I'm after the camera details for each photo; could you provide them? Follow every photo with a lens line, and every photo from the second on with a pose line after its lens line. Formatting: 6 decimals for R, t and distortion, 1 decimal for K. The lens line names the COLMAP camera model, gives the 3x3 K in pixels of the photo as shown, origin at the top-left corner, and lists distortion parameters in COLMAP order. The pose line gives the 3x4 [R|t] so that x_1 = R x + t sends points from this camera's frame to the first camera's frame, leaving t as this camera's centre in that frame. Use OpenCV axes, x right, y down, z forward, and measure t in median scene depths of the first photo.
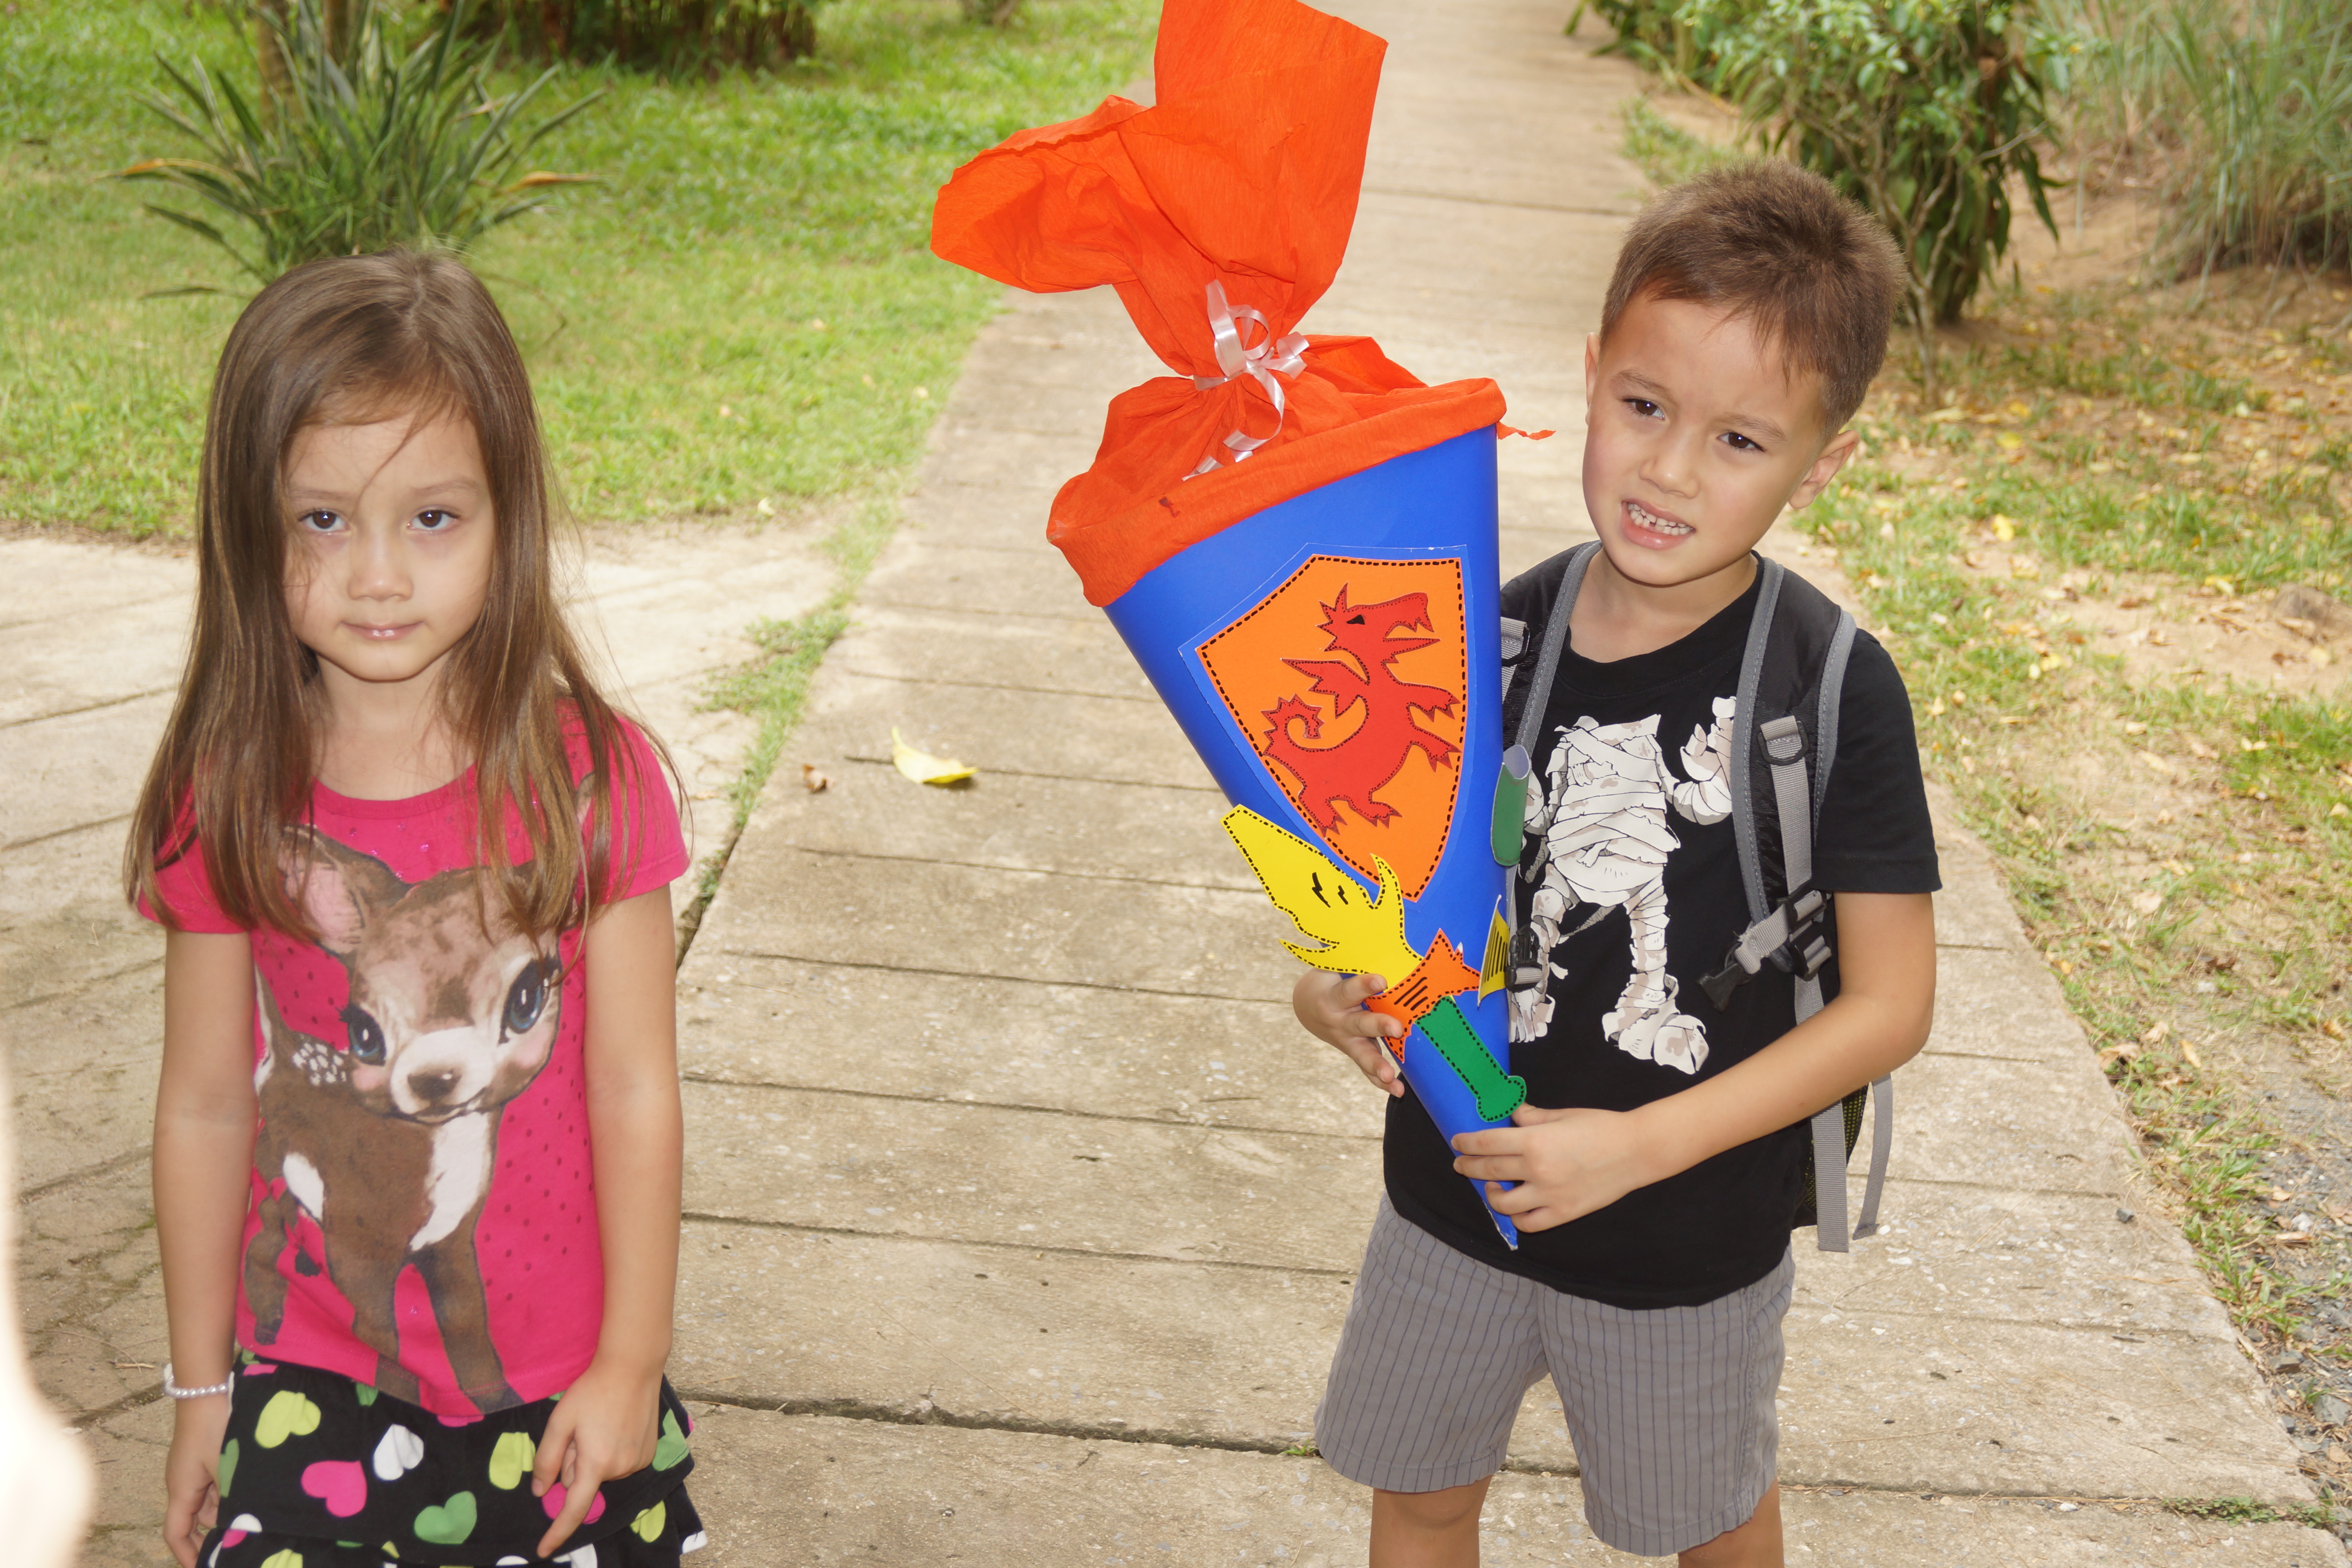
lens RADIAL K [[3411.6, 0, 1212.7], [0, 3411.6, 771.5], [0, 0, 1]] dist [-0.028906, 0.000000]
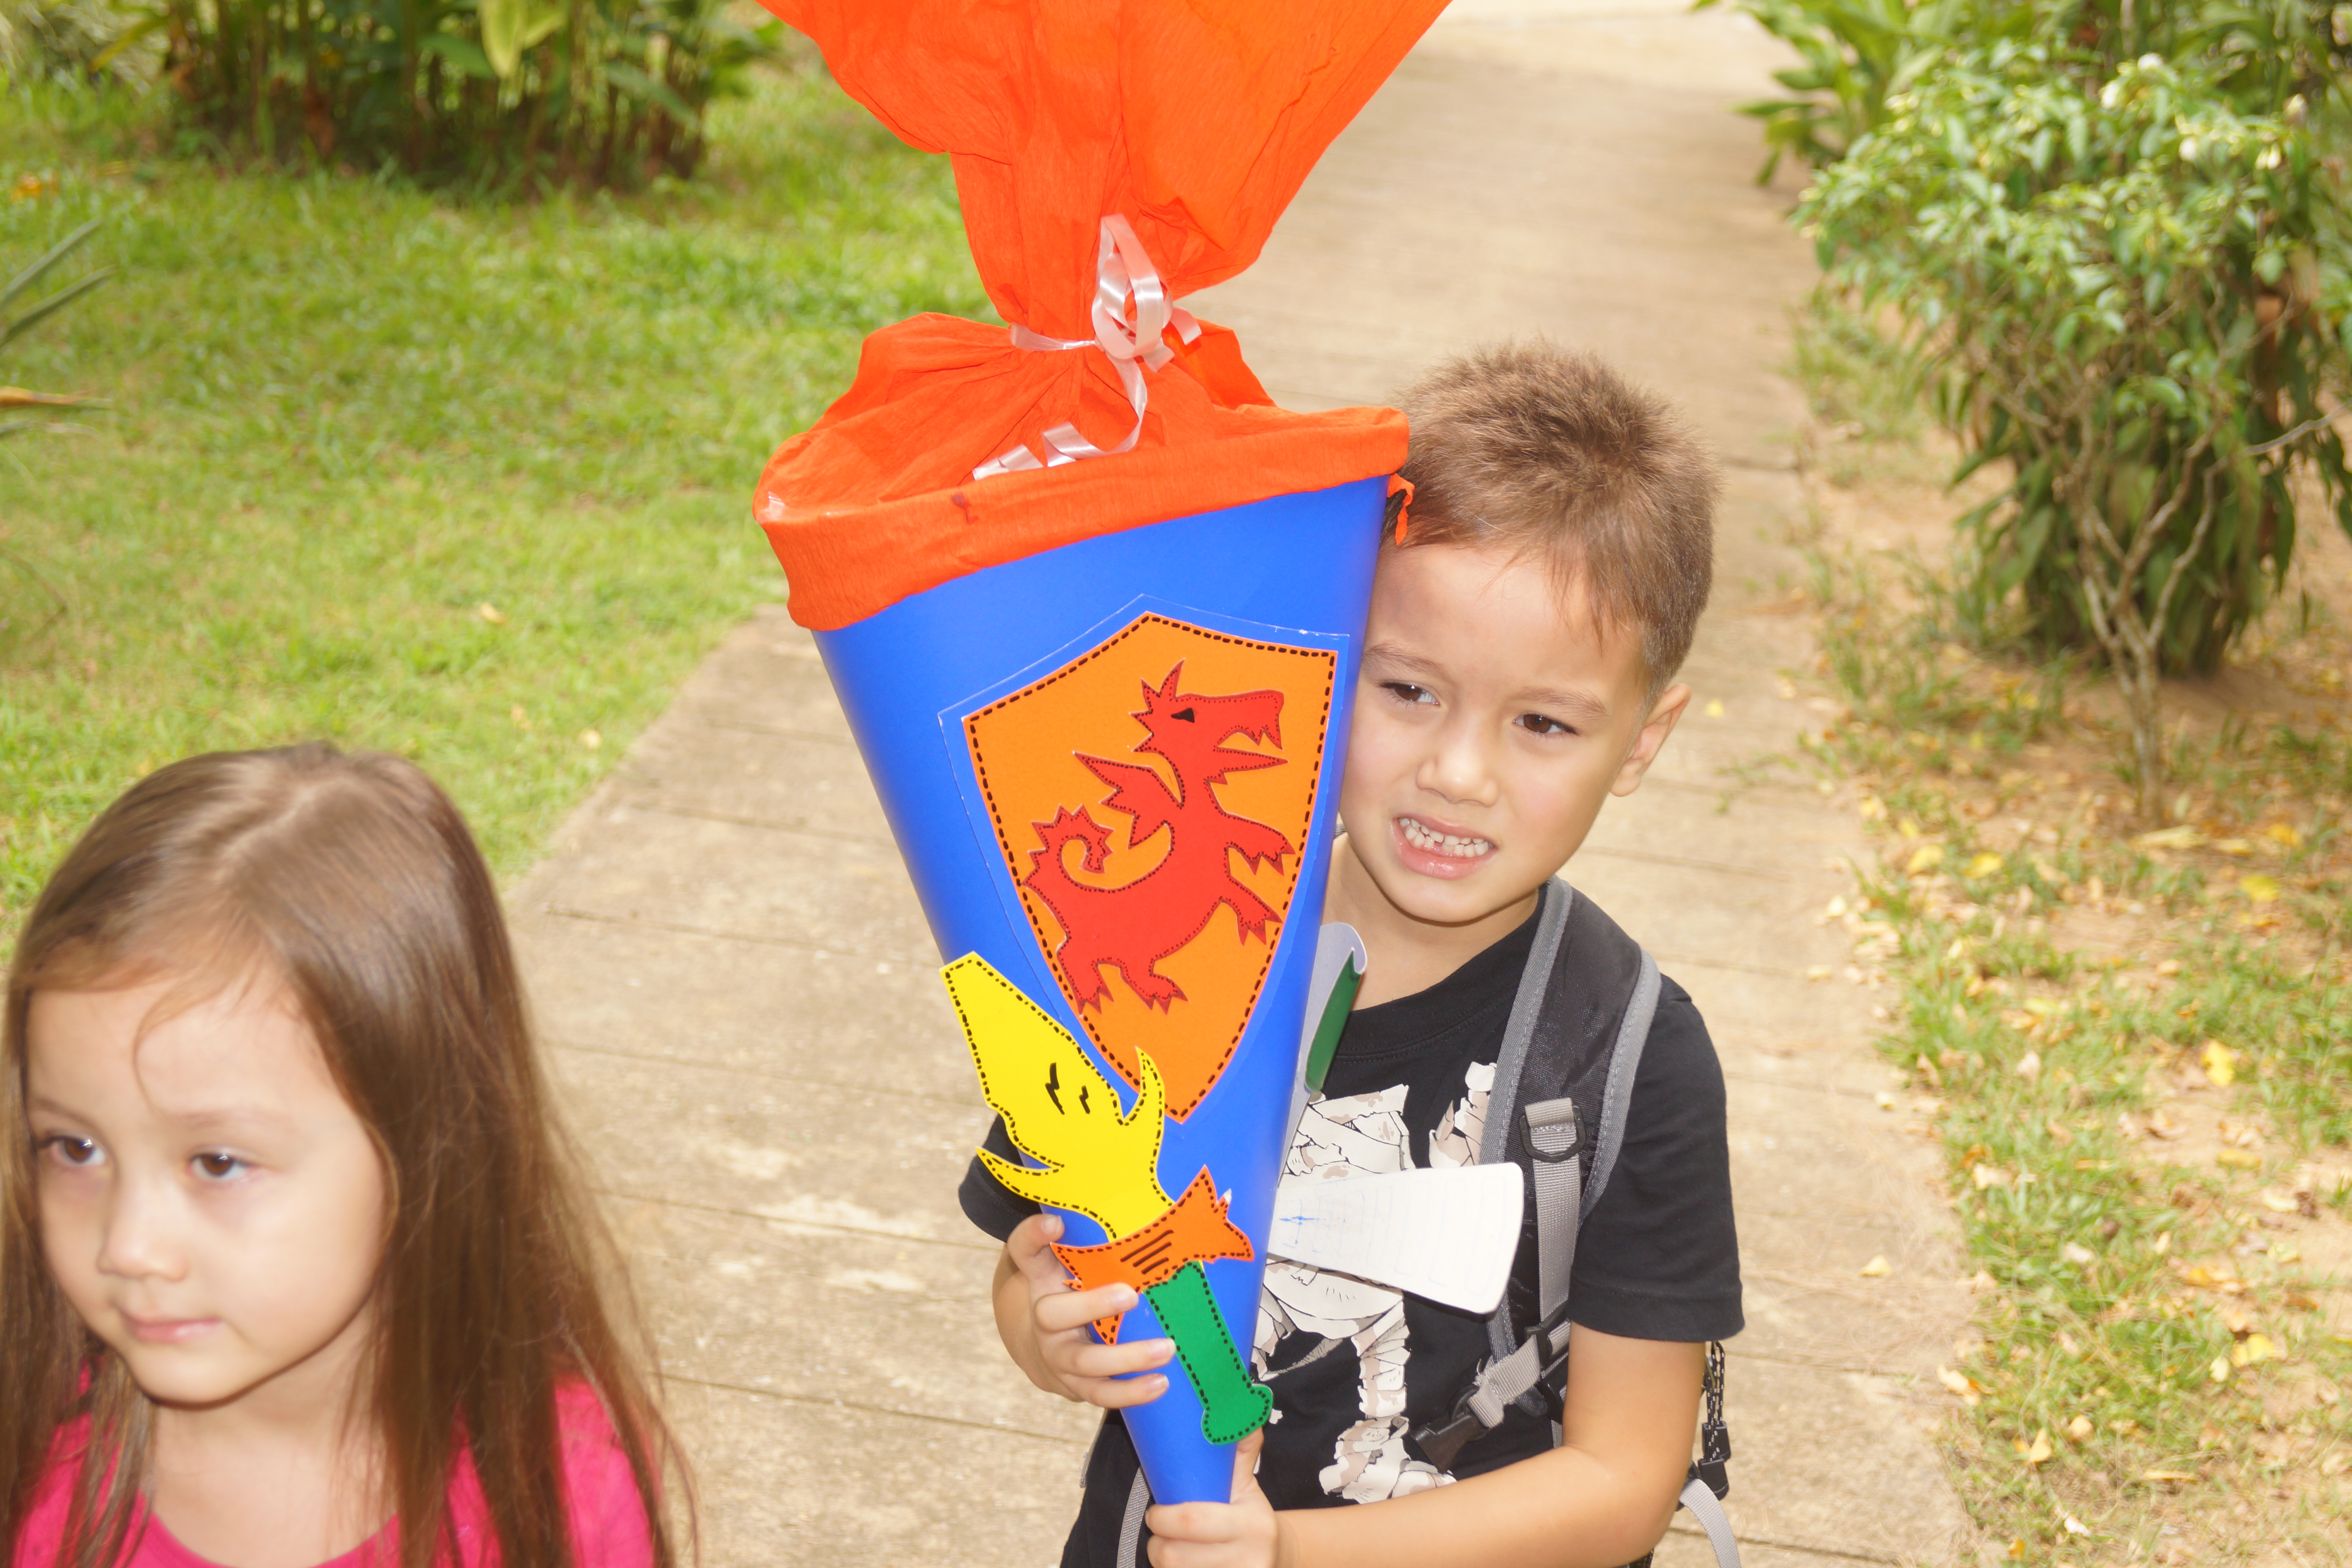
lens RADIAL K [[4236.4, 0, 1176.3], [0, 4236.4, 797.9], [0, 0, 1]] dist [-0.008407, 0.000000]
pose [[0.997037, 0.058335, -0.050144, 0.075962], [-0.060861, 0.996873, -0.050399, -0.071022], [0.047048, 0.053302, 0.997470, 0.201216]]
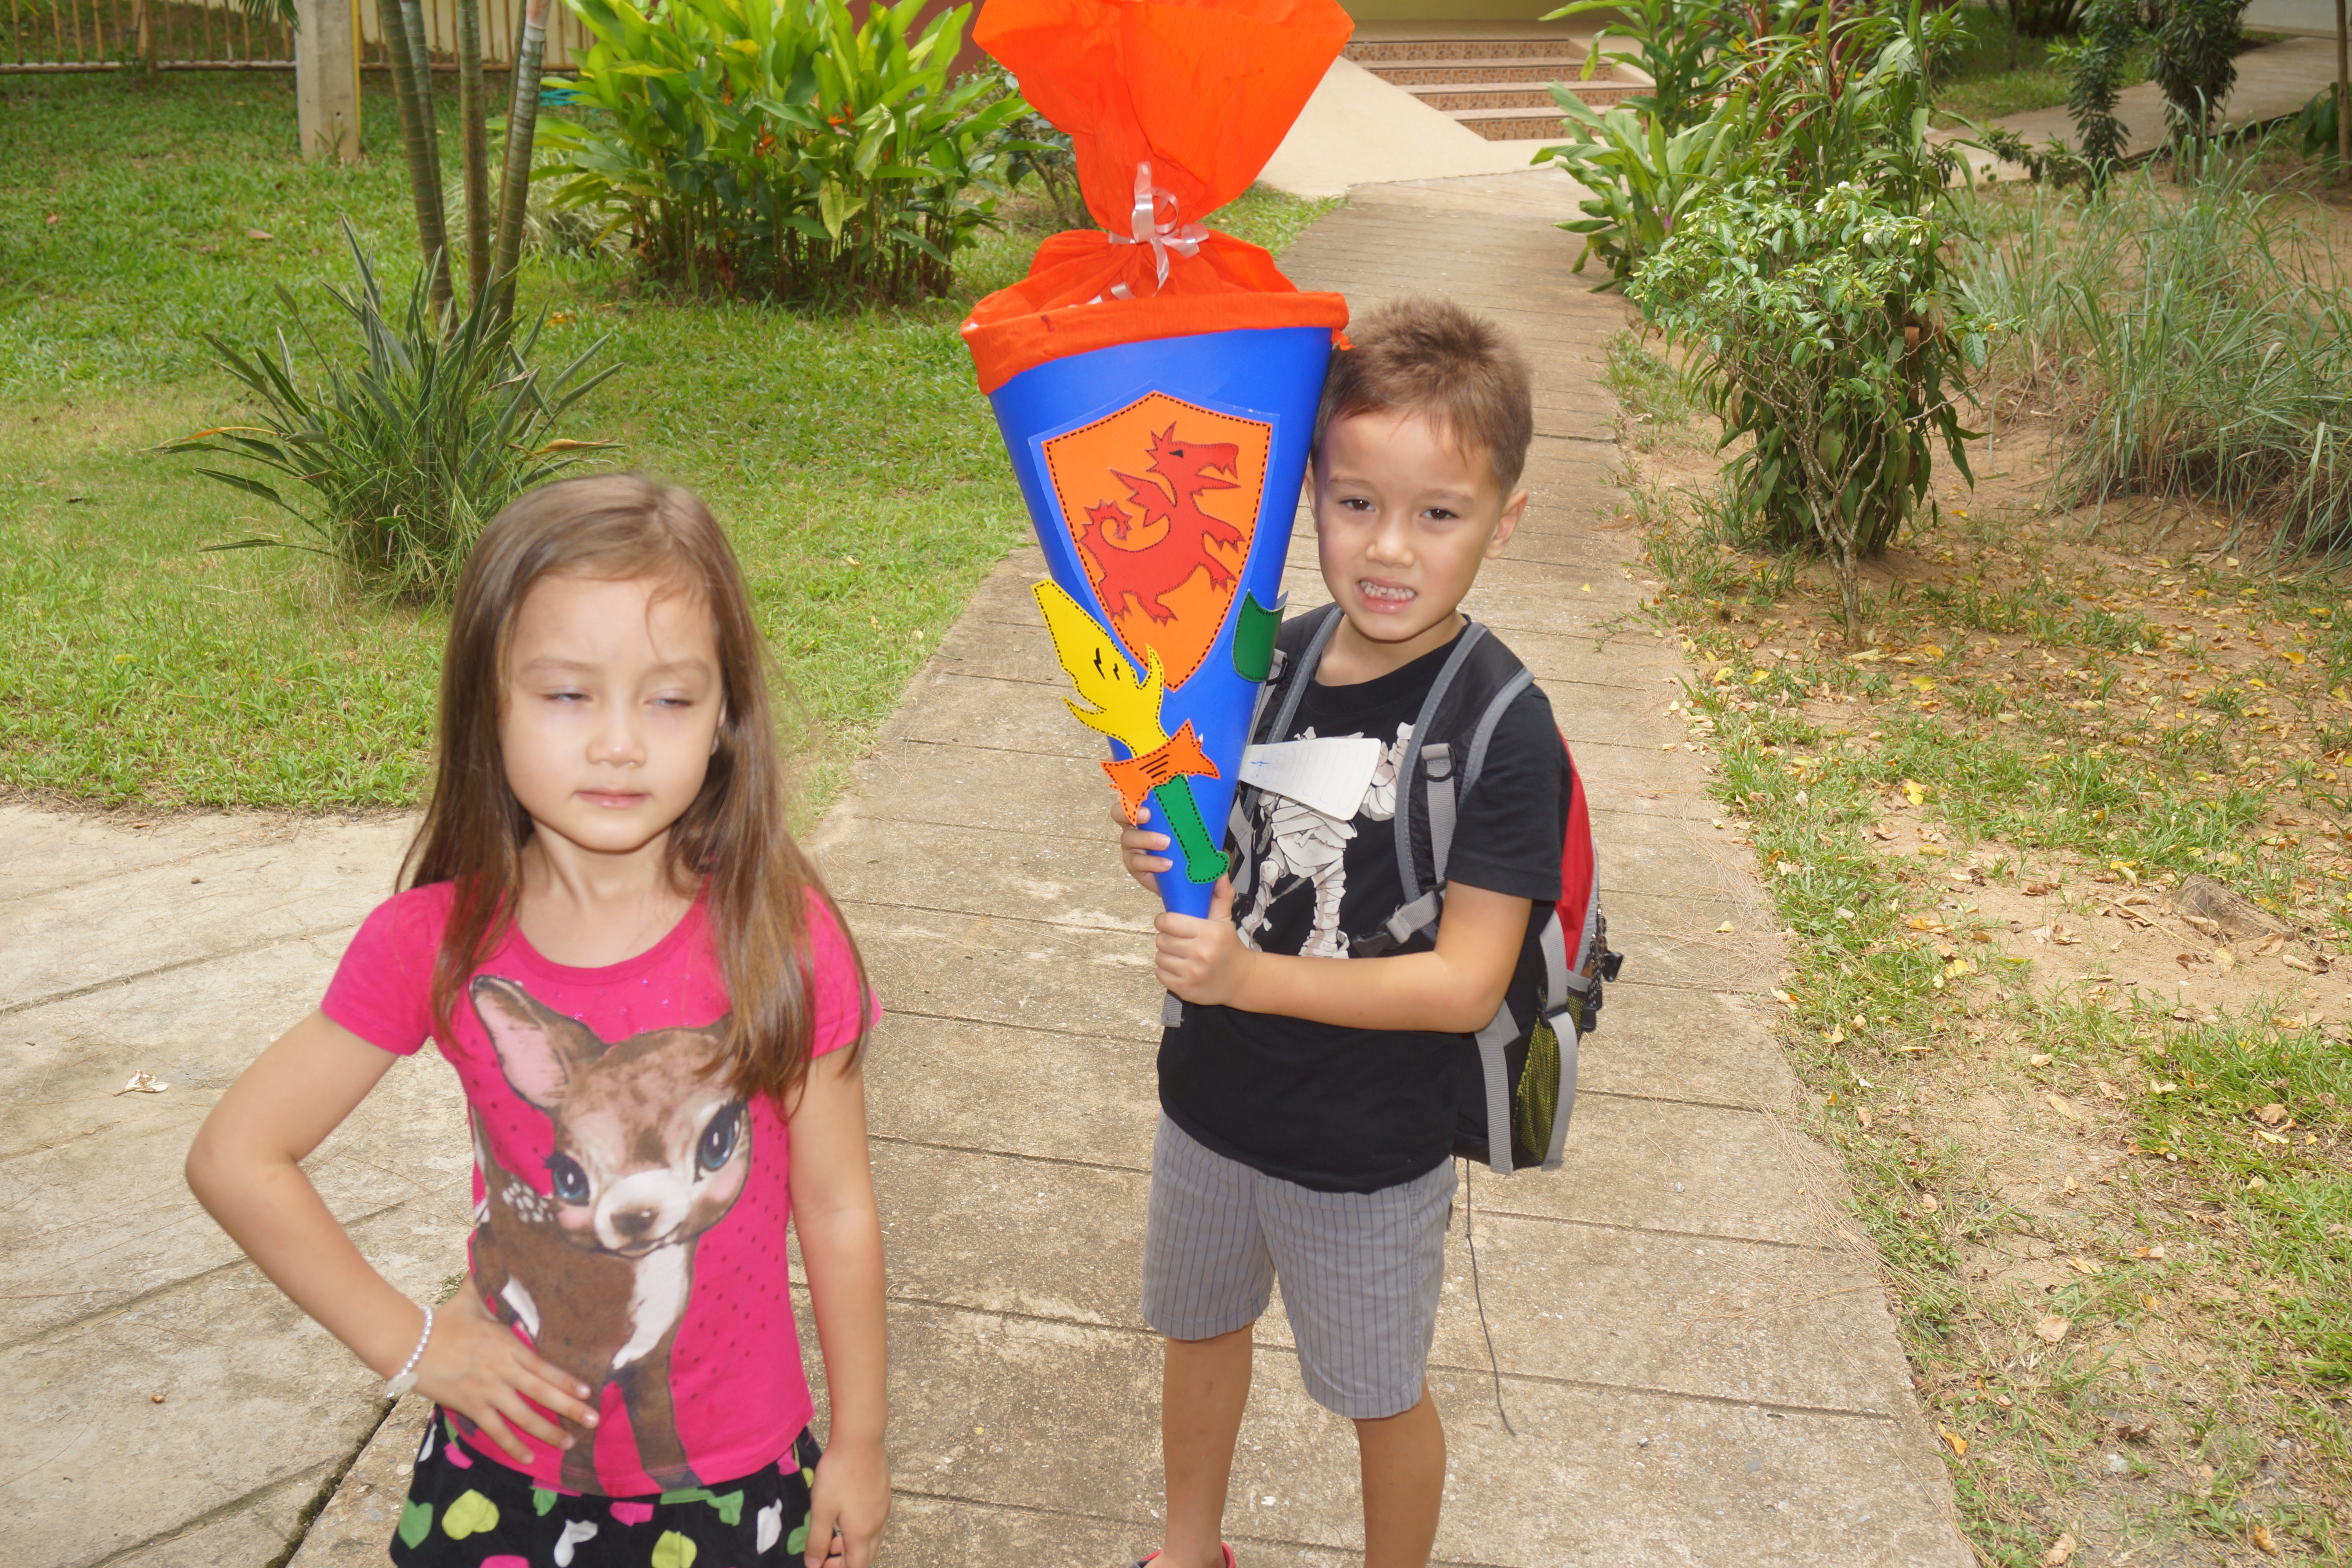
lens RADIAL K [[2460.0, 0, 1165.0], [0, 2460.0, 781.2], [0, 0, 1]] dist [-0.056105, 0.000000]
pose [[0.997127, 0.022041, -0.072477, 0.056969], [-0.021803, 0.999754, 0.004075, -0.074842], [0.072549, -0.002483, 0.997362, 0.232368]]
